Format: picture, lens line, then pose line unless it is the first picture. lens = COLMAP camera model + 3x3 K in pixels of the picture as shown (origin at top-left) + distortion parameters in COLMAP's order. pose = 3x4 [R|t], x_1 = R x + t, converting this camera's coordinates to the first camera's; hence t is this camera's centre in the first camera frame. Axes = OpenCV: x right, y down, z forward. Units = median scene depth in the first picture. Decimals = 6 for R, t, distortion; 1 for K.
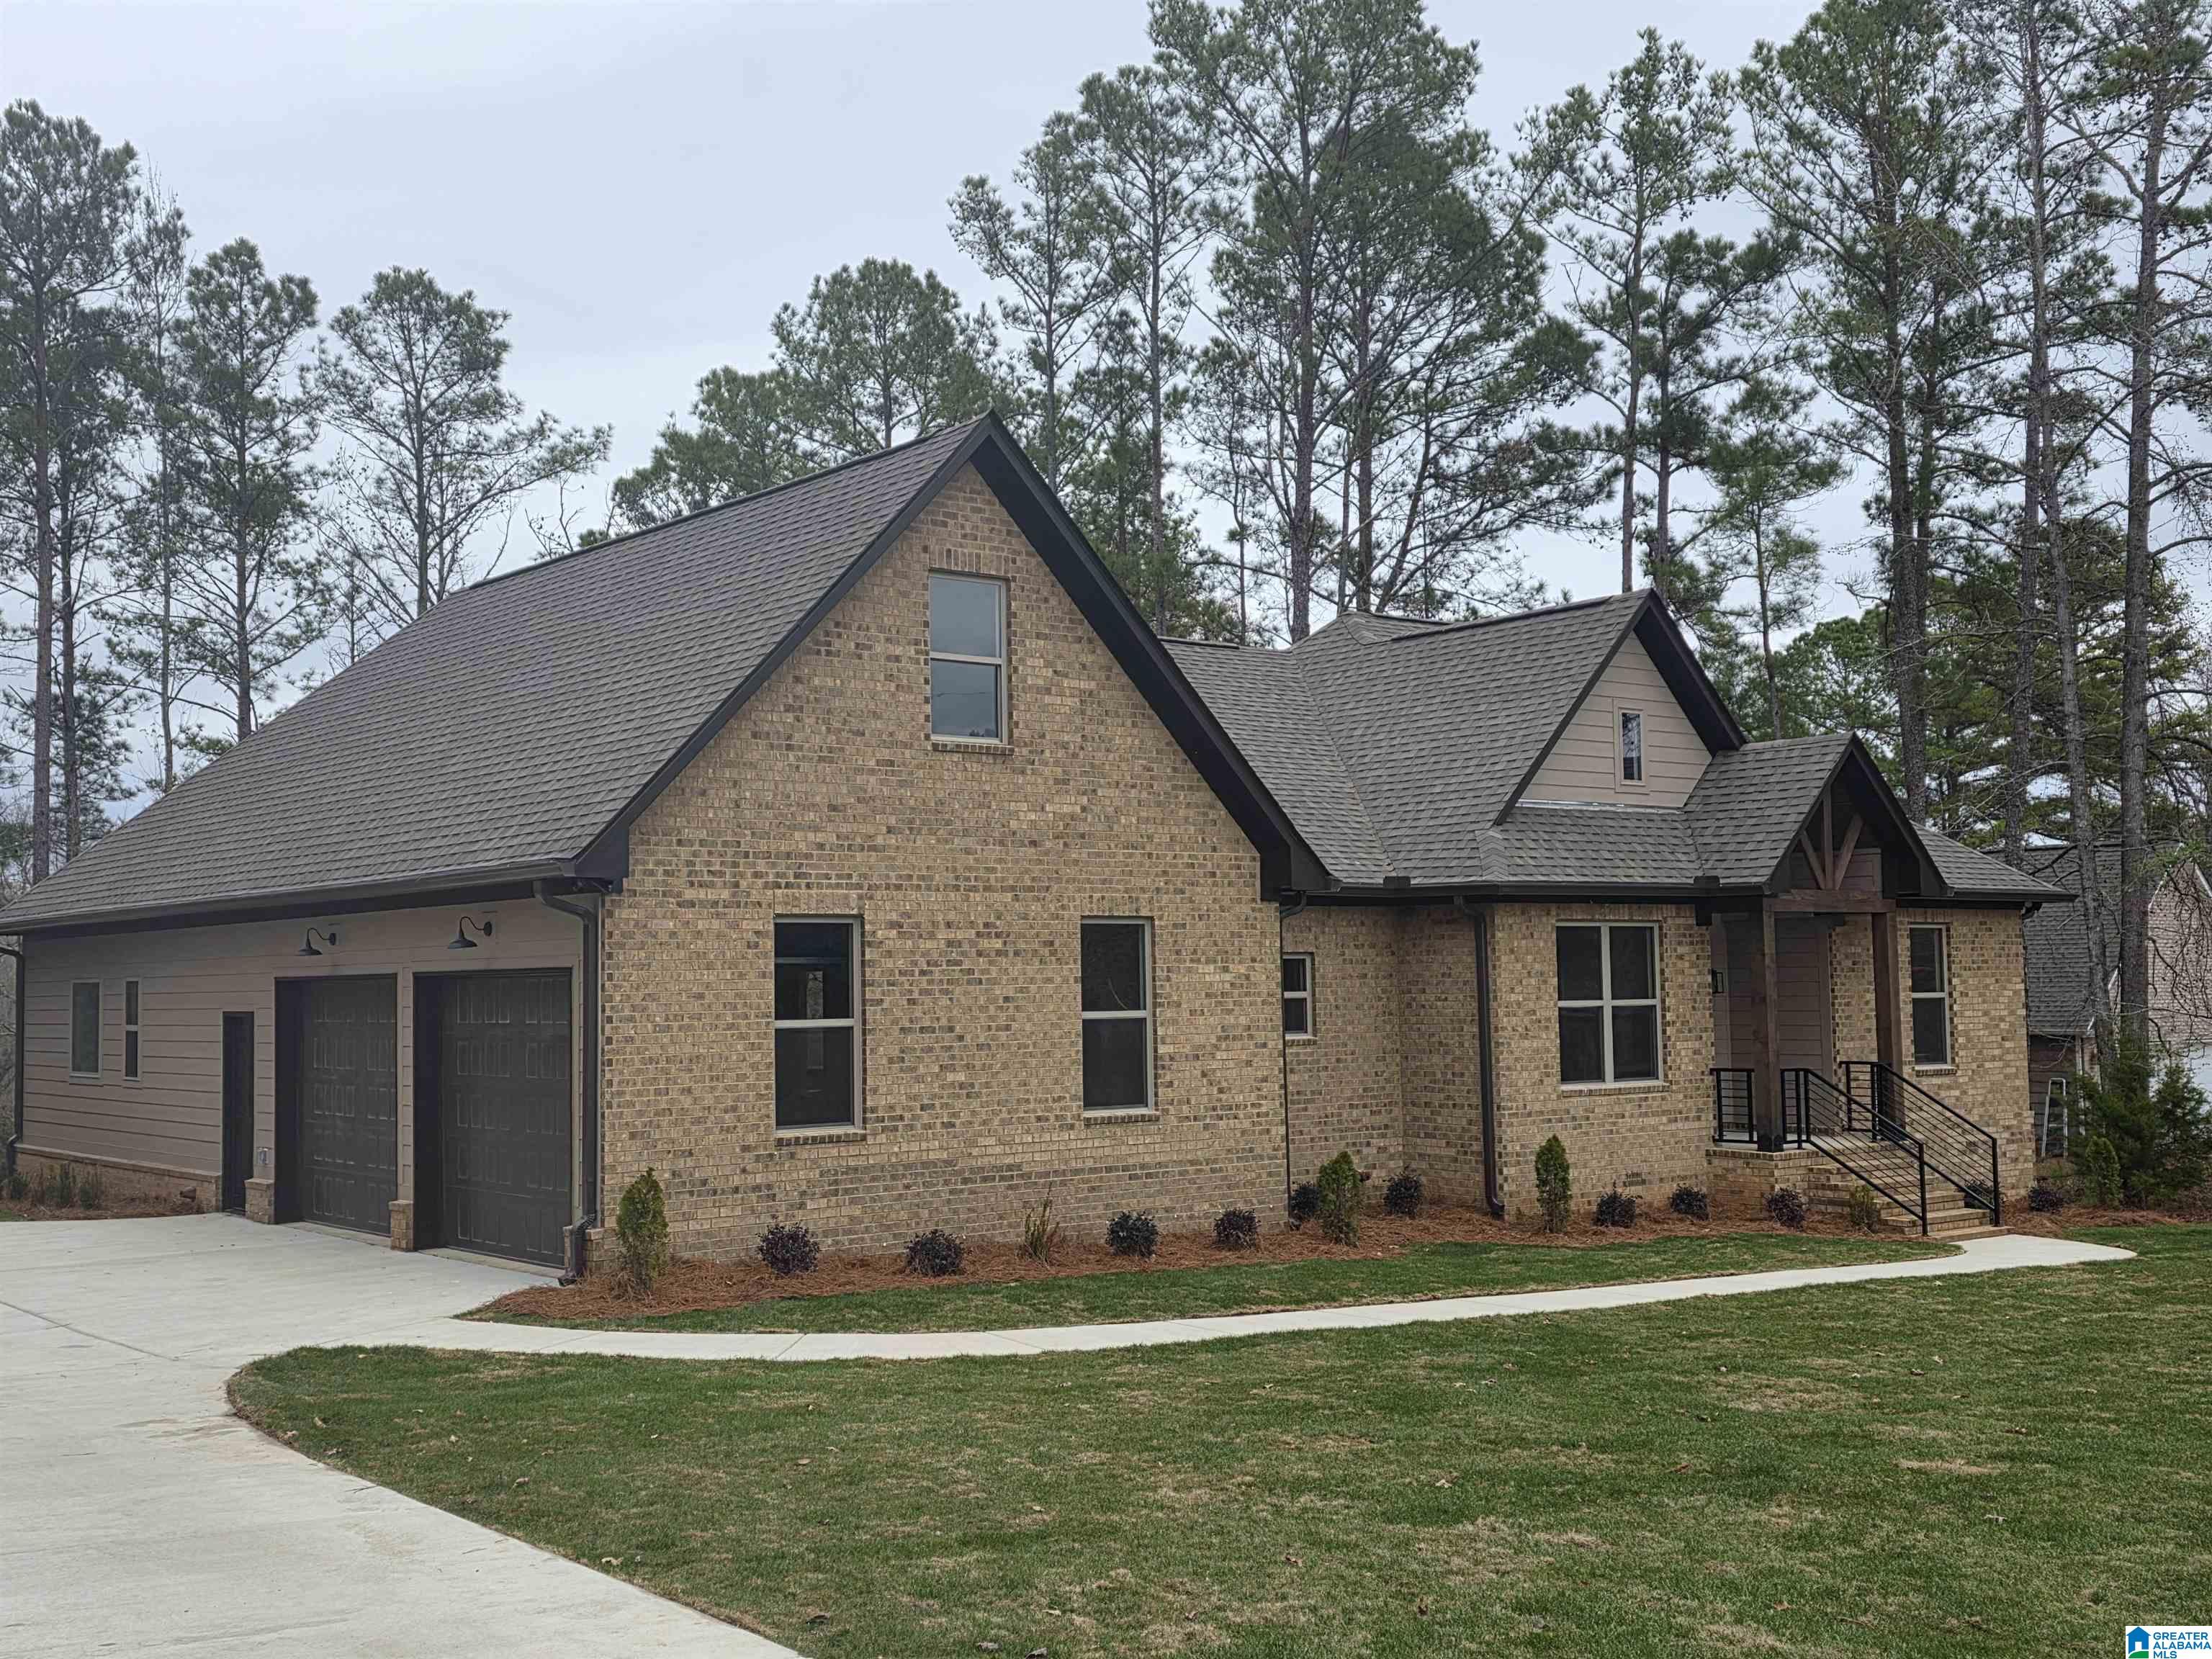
lens RADIAL K [[2421.4, 0, 1098.5], [0, 2421.4, 830.4], [0, 0, 1]] dist [0.070131, 0.000000]
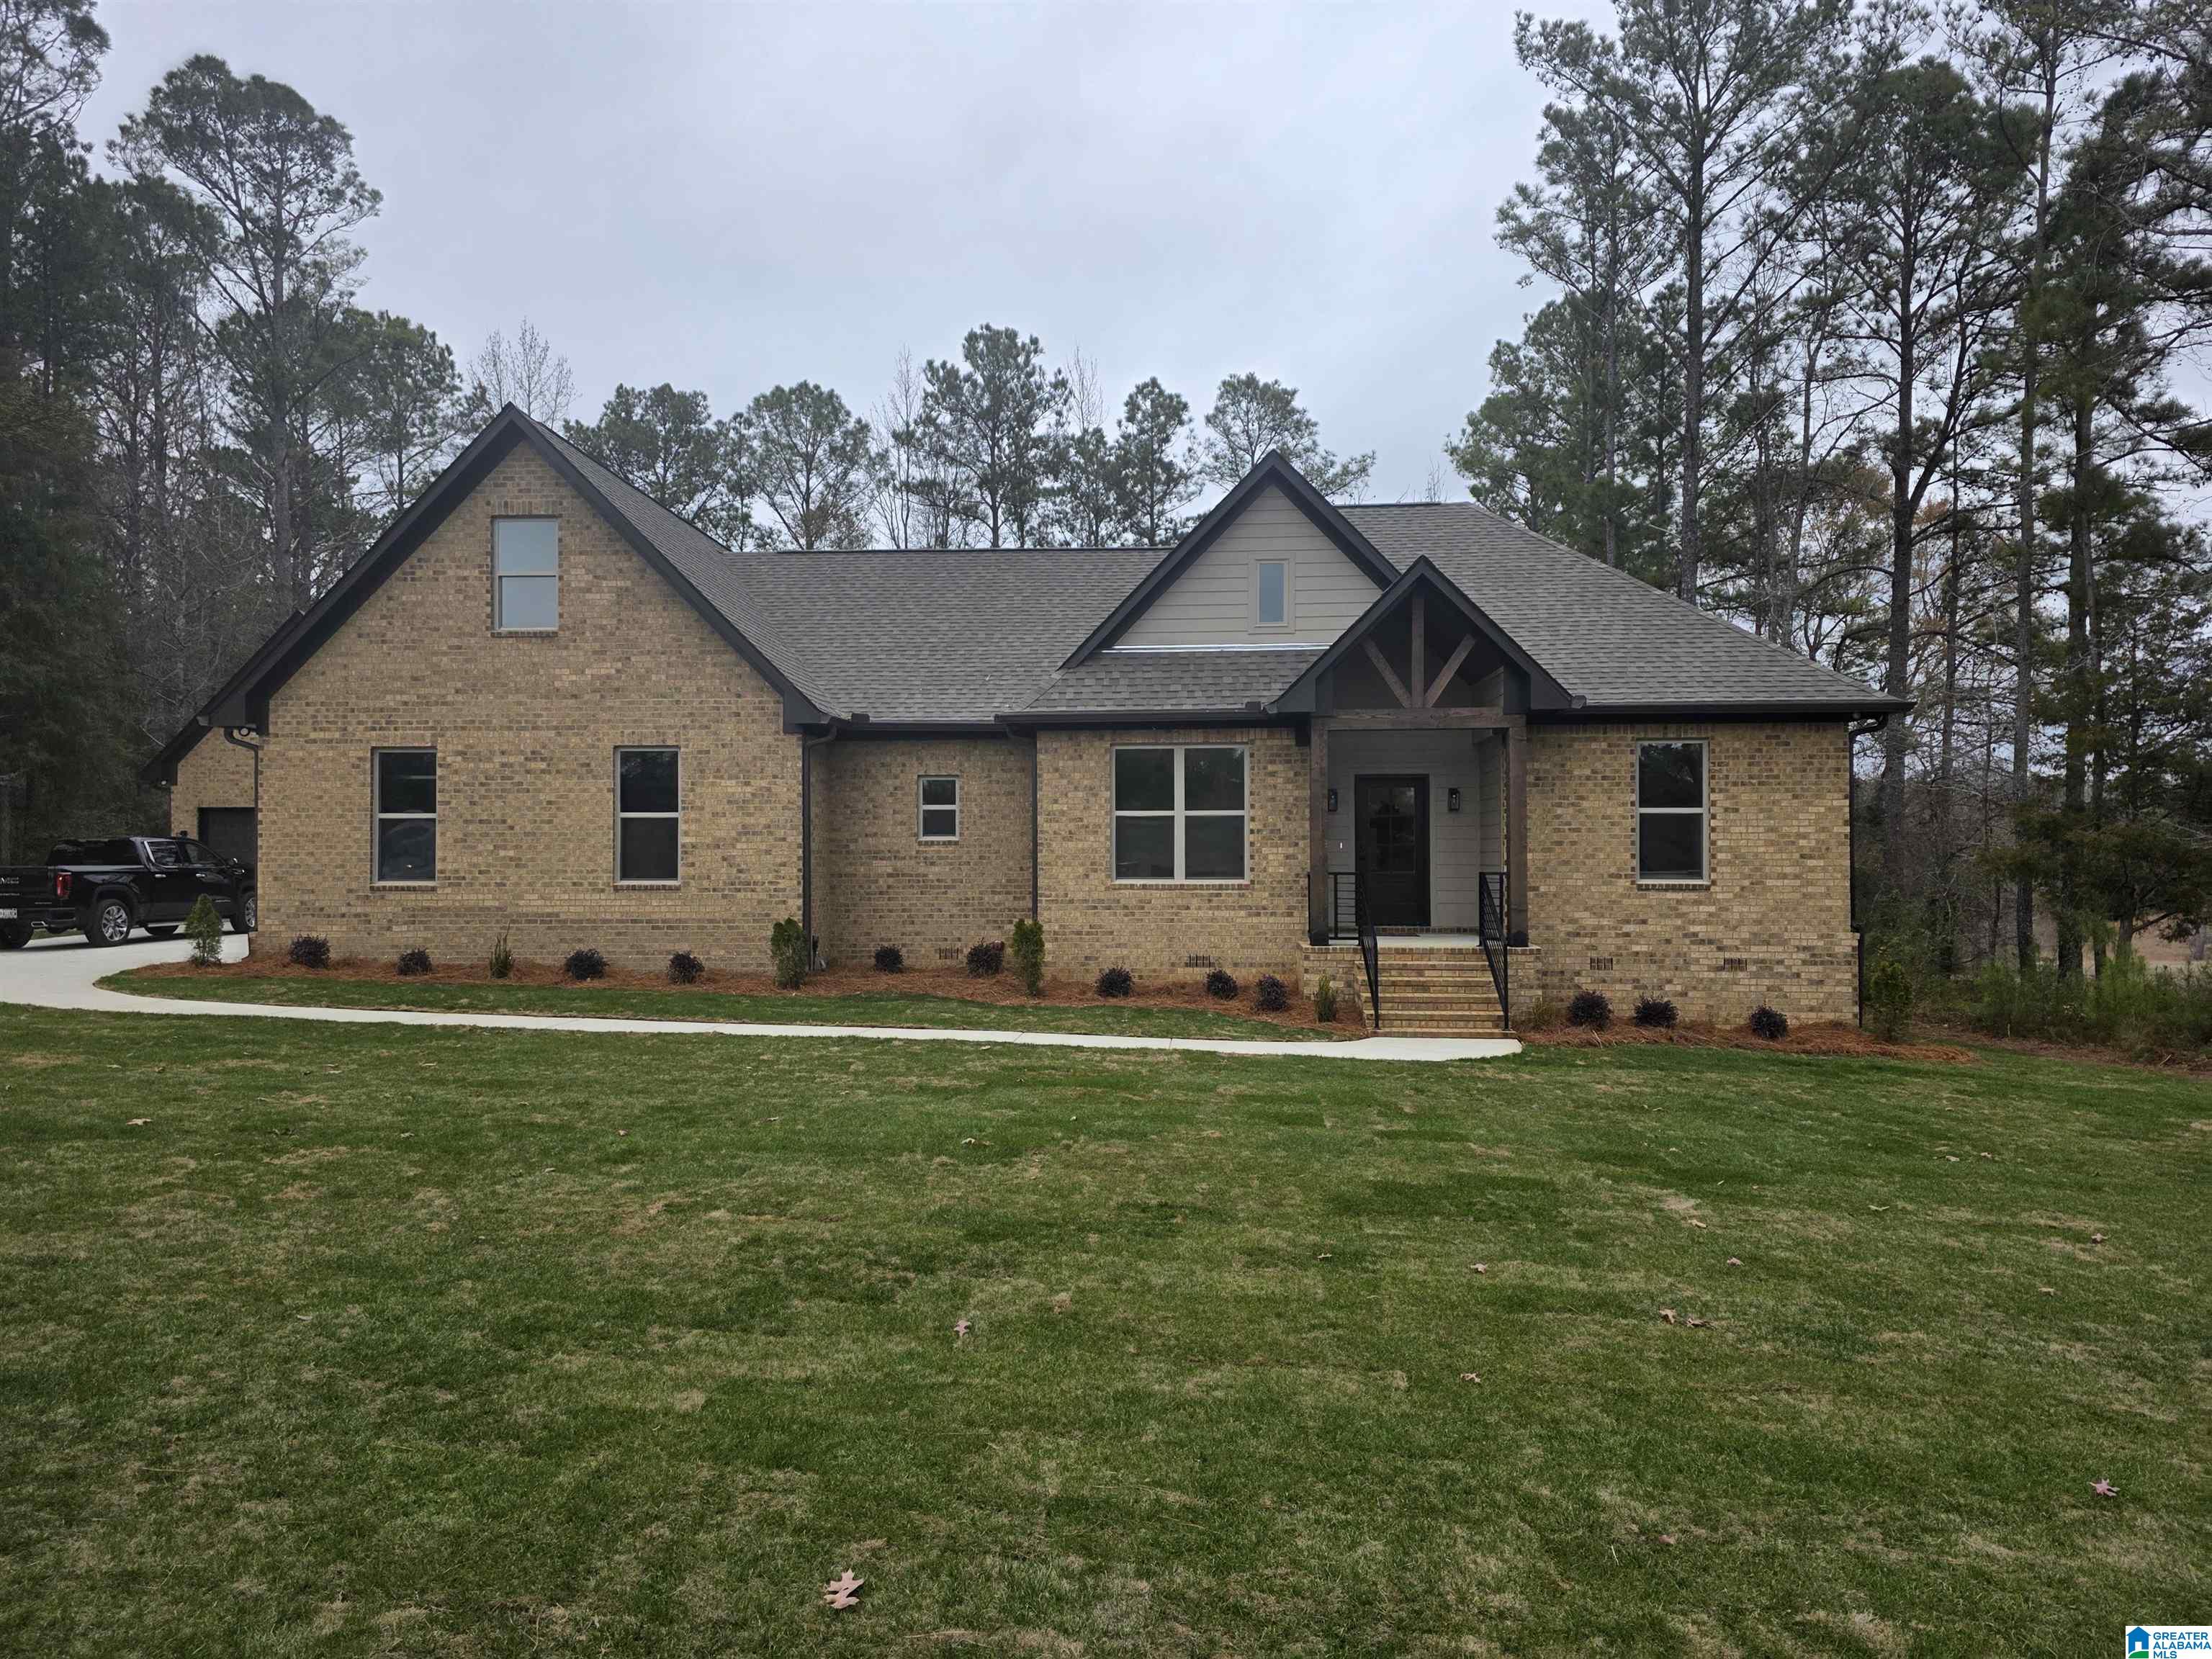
lens RADIAL K [[1490.8, 0, 1119.1], [0, 1490.8, 849.1], [0, 0, 1]] dist [0.071069, -0.048994]
pose [[0.739028, 0.011476, -0.673577, 0.801128], [0.033314, 0.998009, 0.053555, 0.057426], [0.672851, -0.062019, 0.737174, 0.525025]]
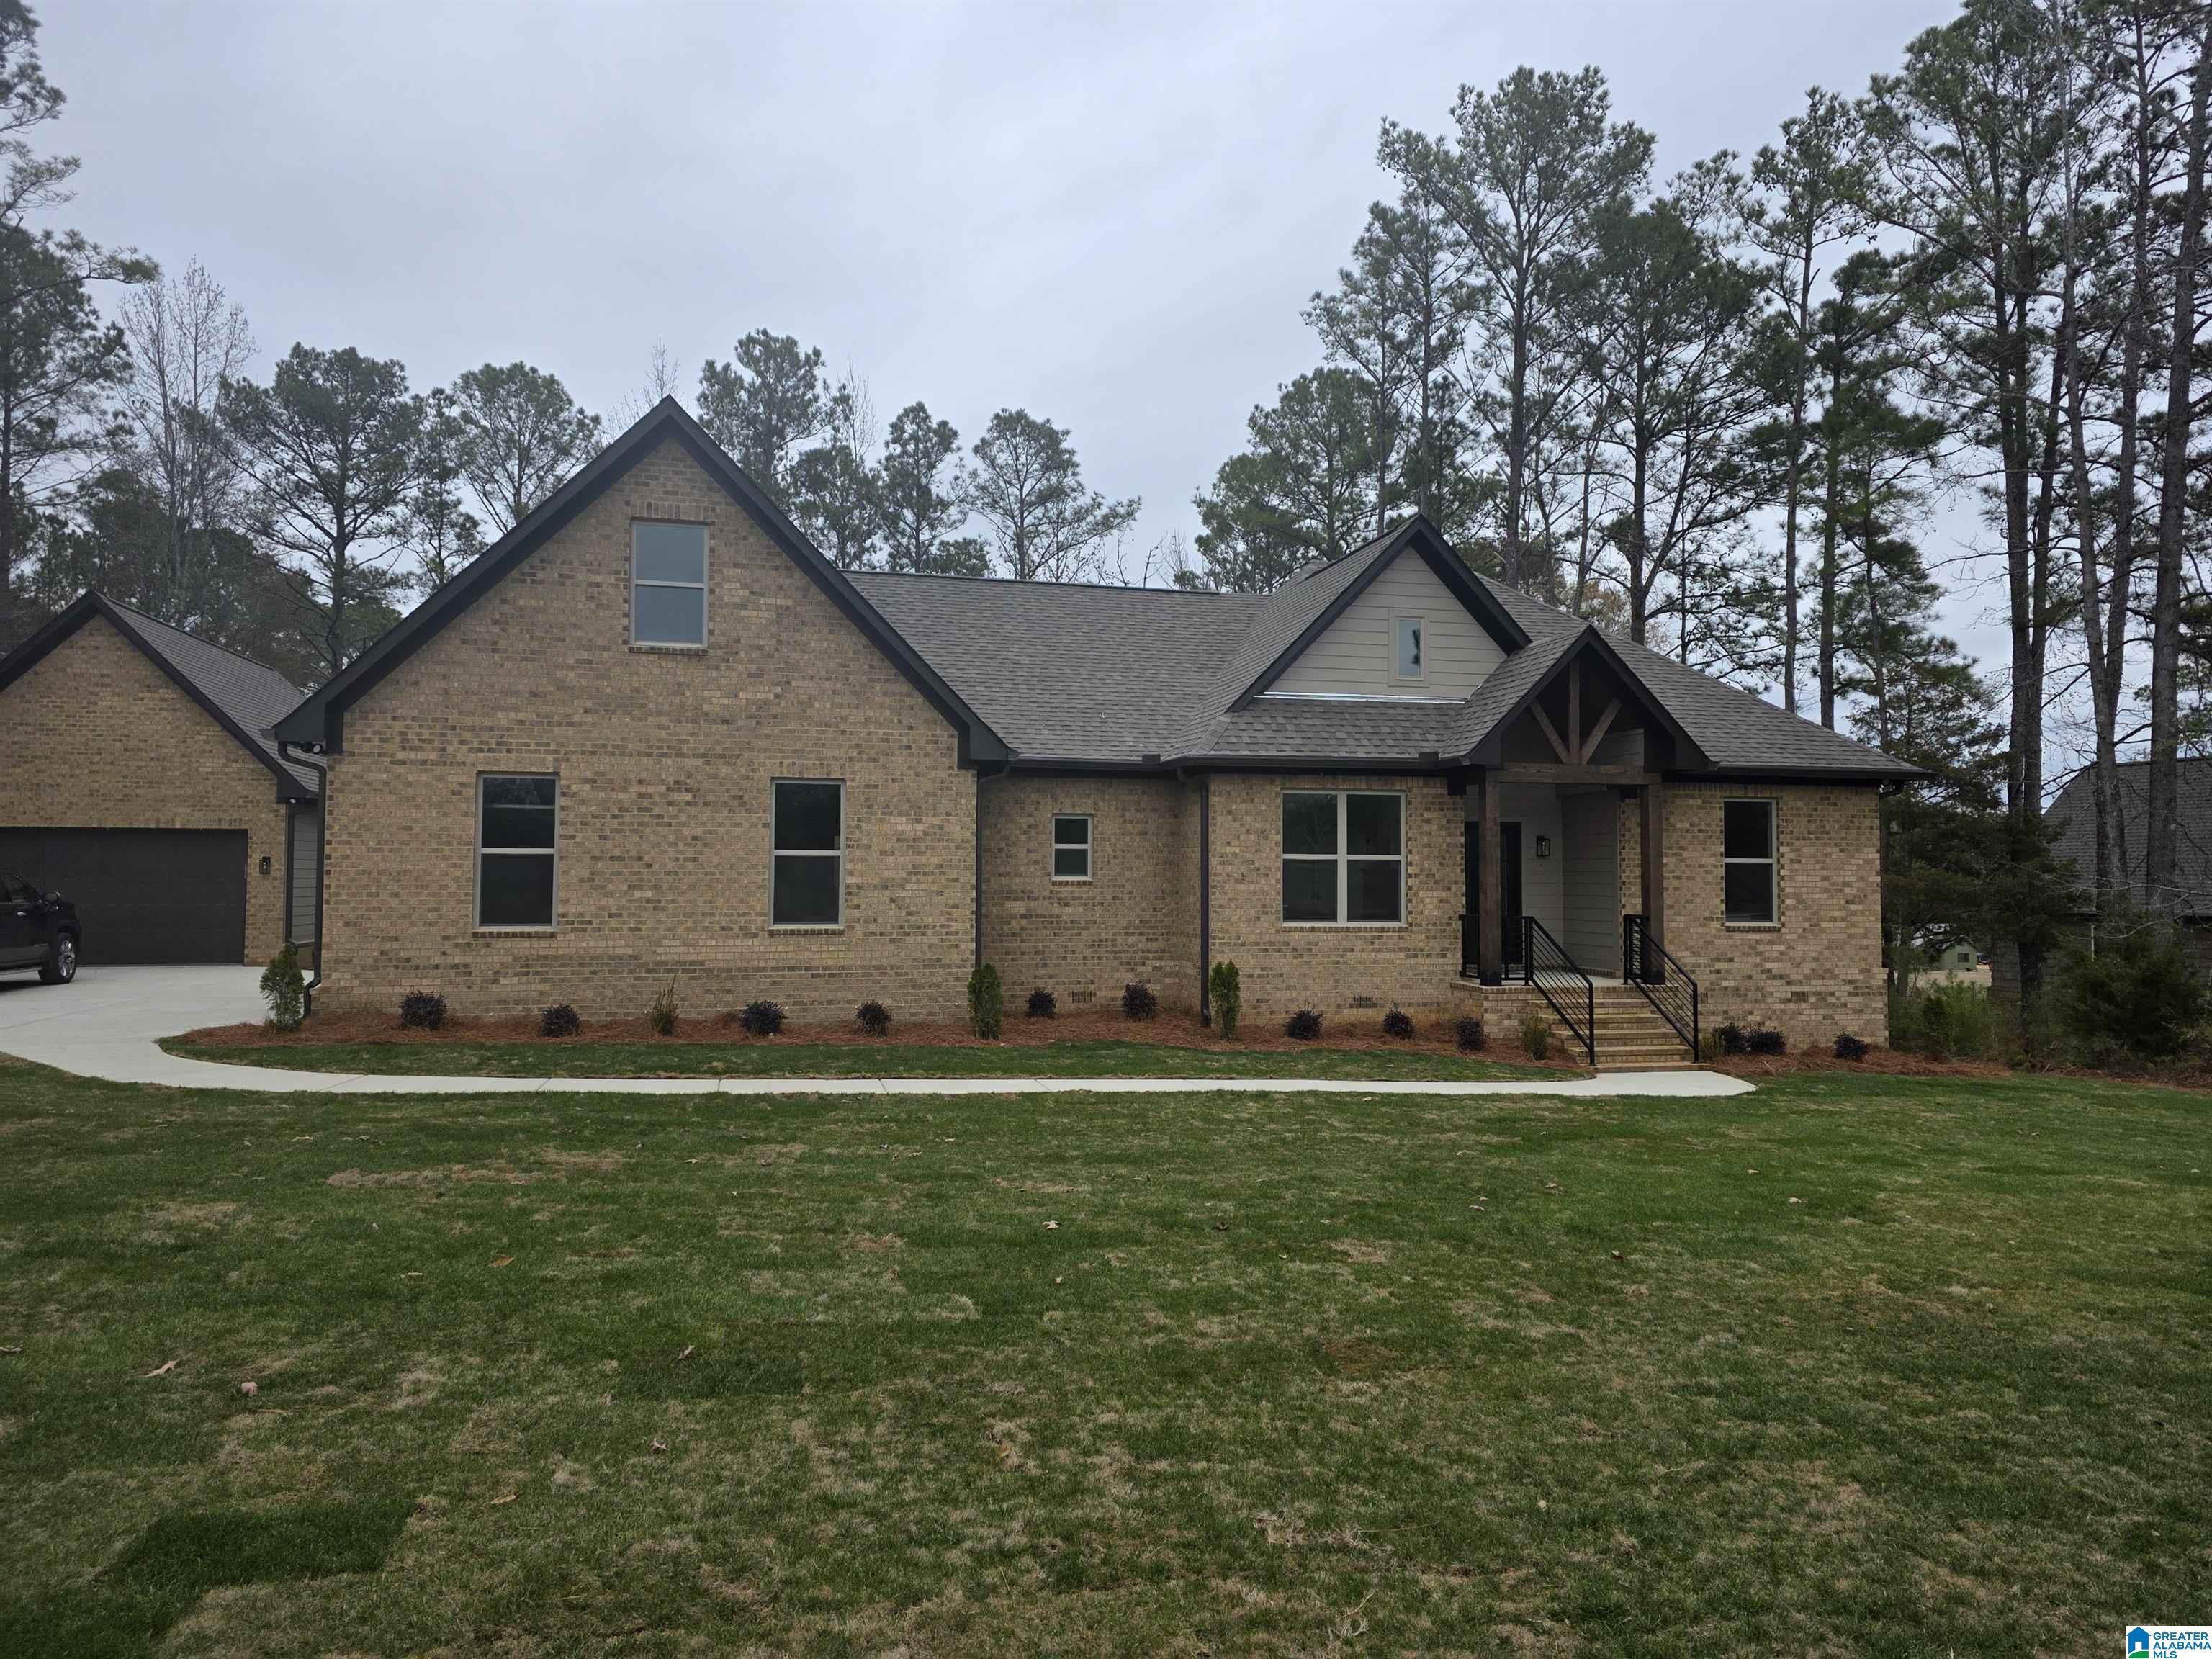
lens RADIAL K [[1490.8, 0, 1122.4], [0, 1490.8, 826.3], [0, 0, 1]] dist [0.071069, -0.048994]
pose [[0.910410, 0.005554, -0.413671, 0.494496], [0.007493, 0.999524, 0.029910, 0.038207], [0.413640, -0.030331, 0.909935, 0.326485]]
